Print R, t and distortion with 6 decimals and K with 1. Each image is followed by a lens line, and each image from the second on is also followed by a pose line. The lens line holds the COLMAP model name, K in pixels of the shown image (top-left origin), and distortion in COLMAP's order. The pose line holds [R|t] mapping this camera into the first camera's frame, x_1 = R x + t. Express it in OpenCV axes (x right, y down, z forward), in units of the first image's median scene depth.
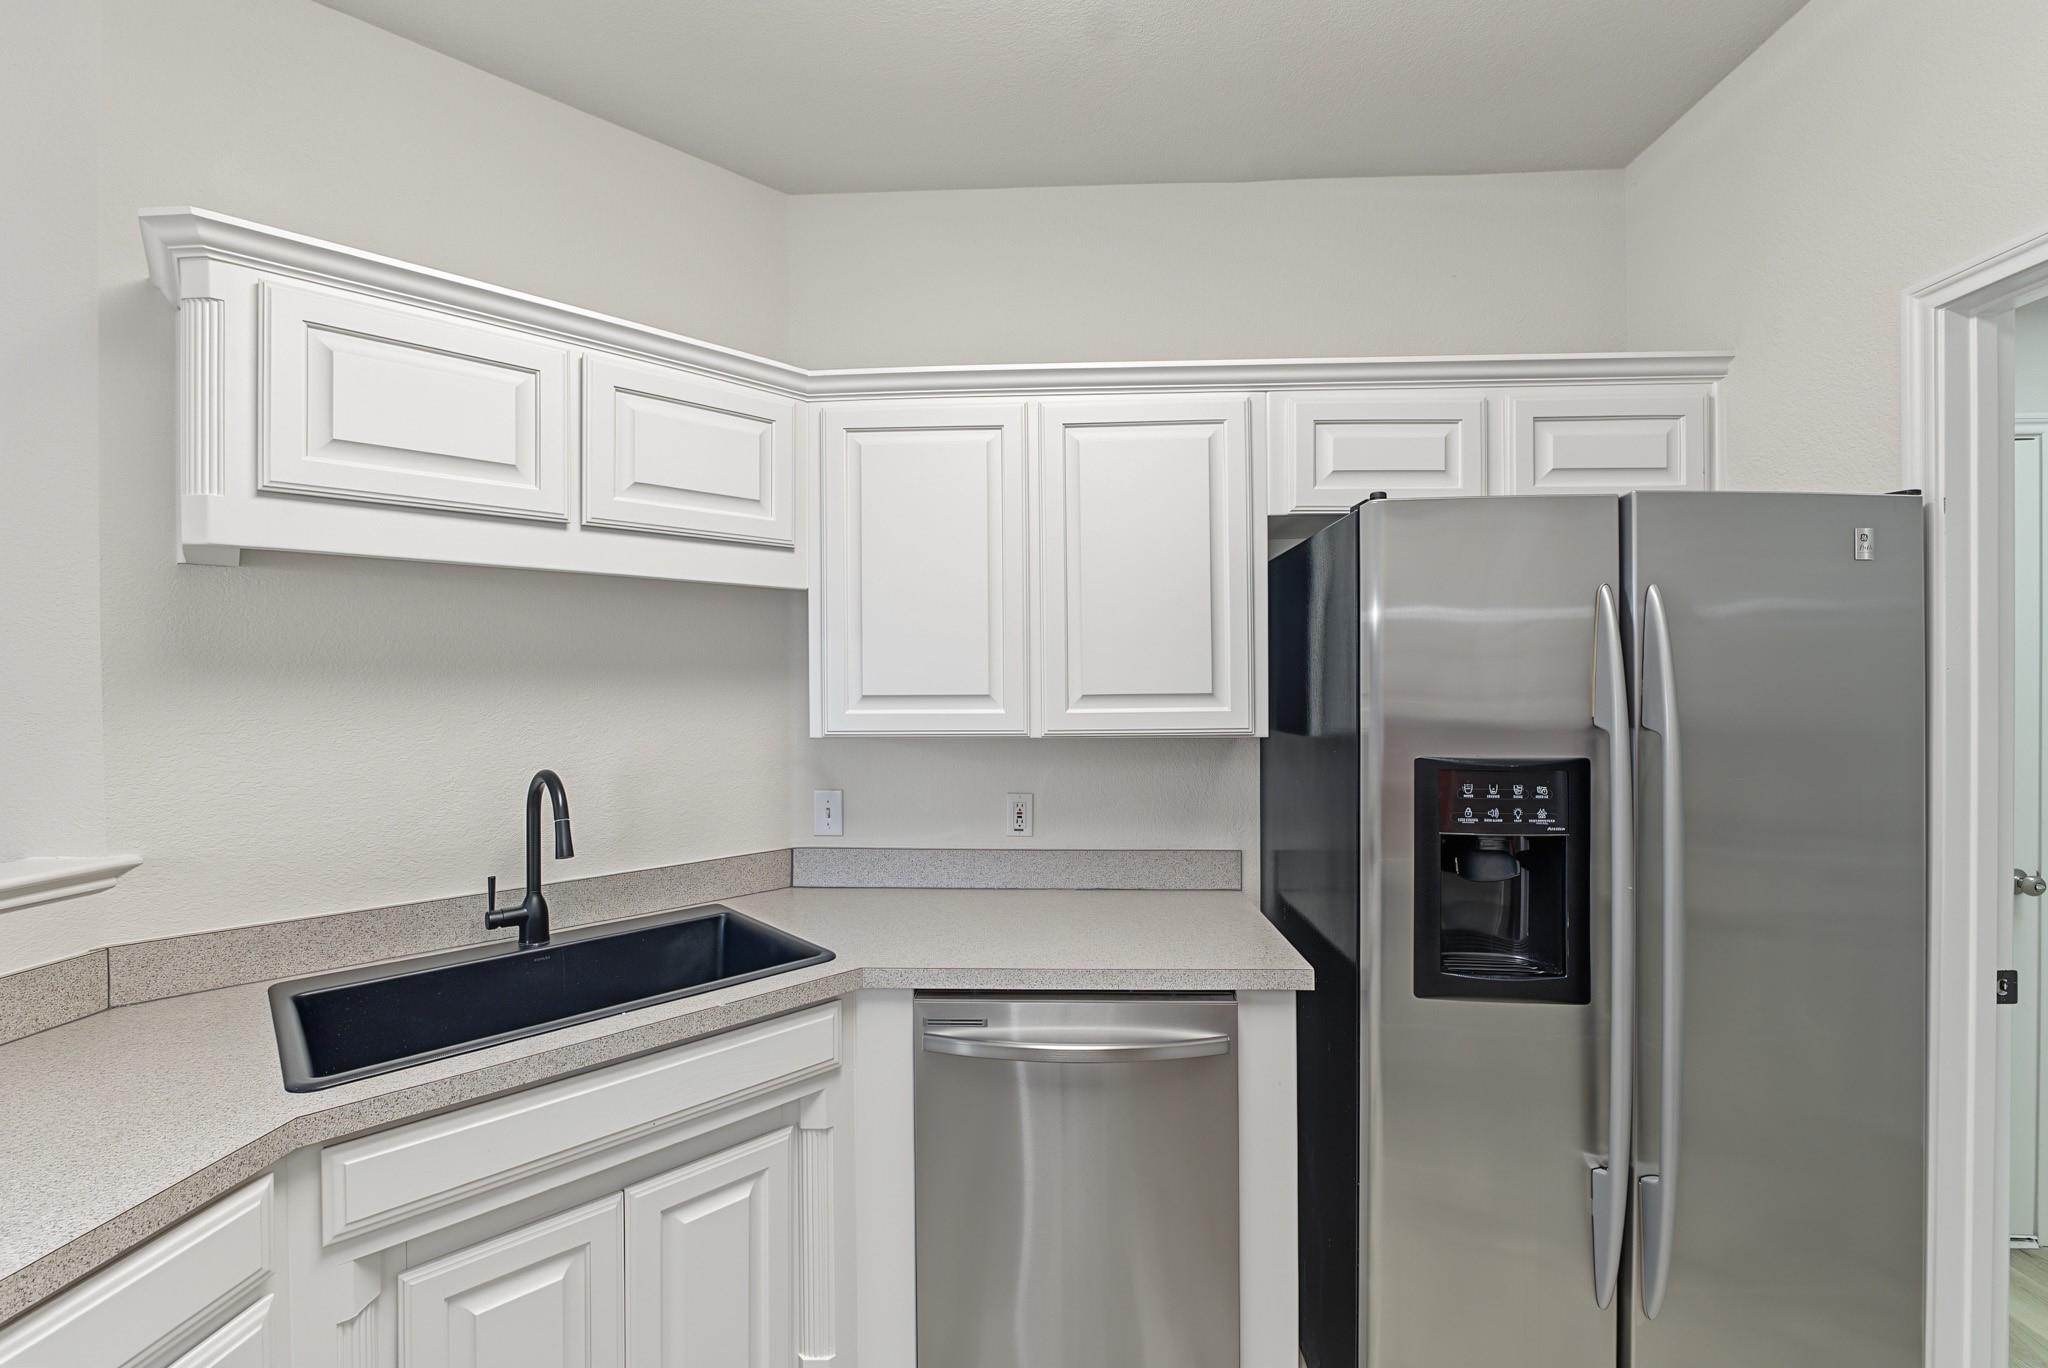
lens RADIAL K [[872.7, 0, 1024.0], [0, 872.7, 684.0], [0, 0, 1]] dist [-0.001531, -0.000289]
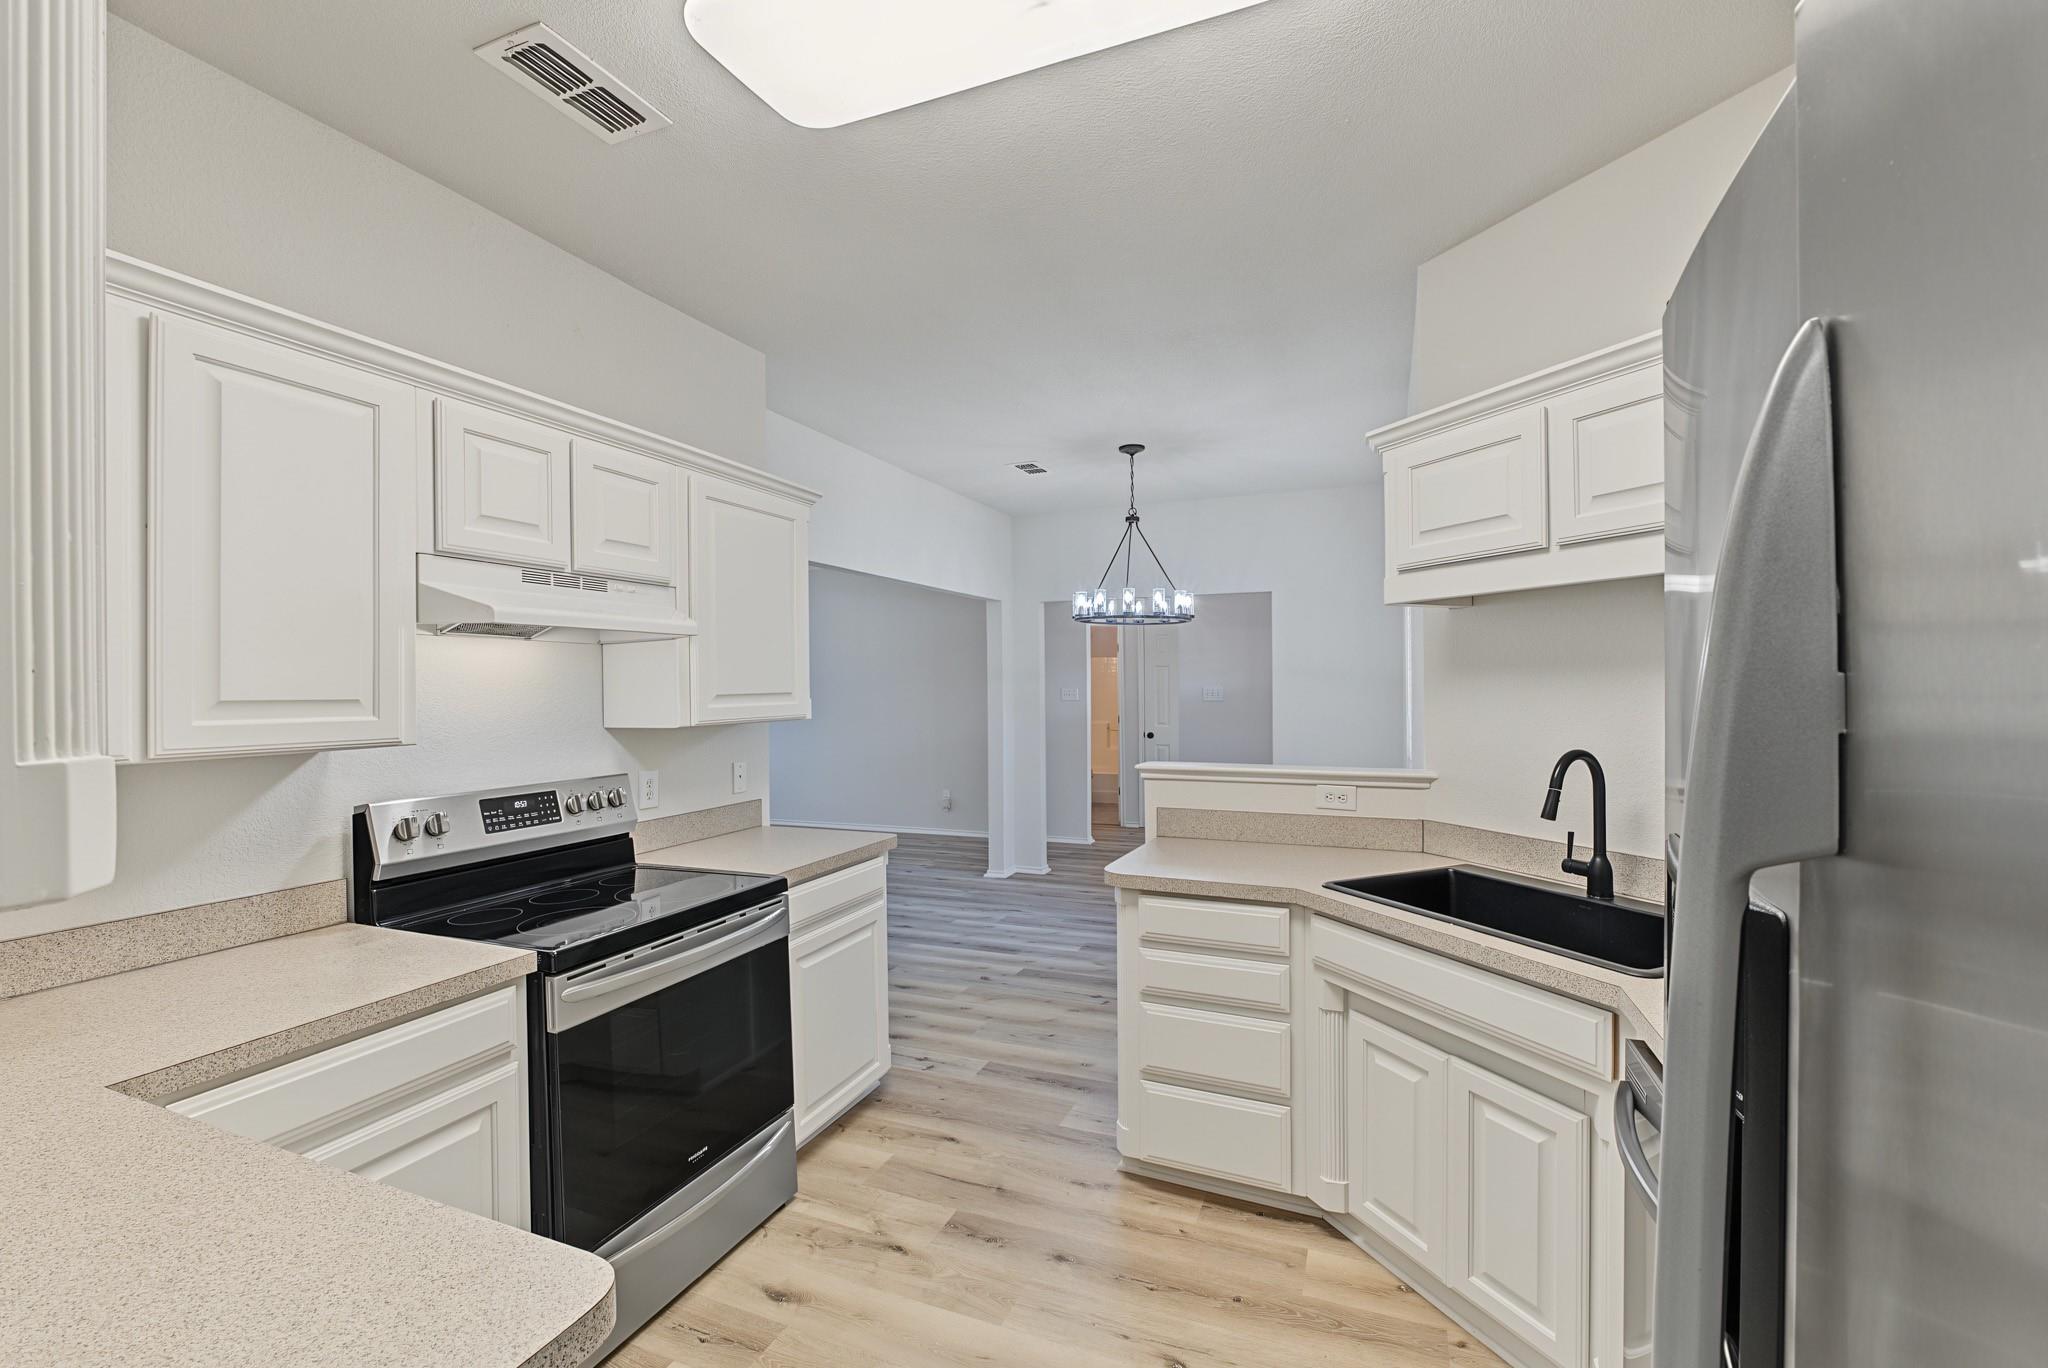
lens RADIAL K [[872.7, 0, 1024.0], [0, 872.7, 684.0], [0, 0, 1]] dist [-0.001531, -0.000289]
pose [[-0.334900, 0.004254, -0.942244, 0.904077], [0.006114, 0.999979, 0.002342, 0.001039], [0.942234, -0.004977, -0.334918, 0.732308]]
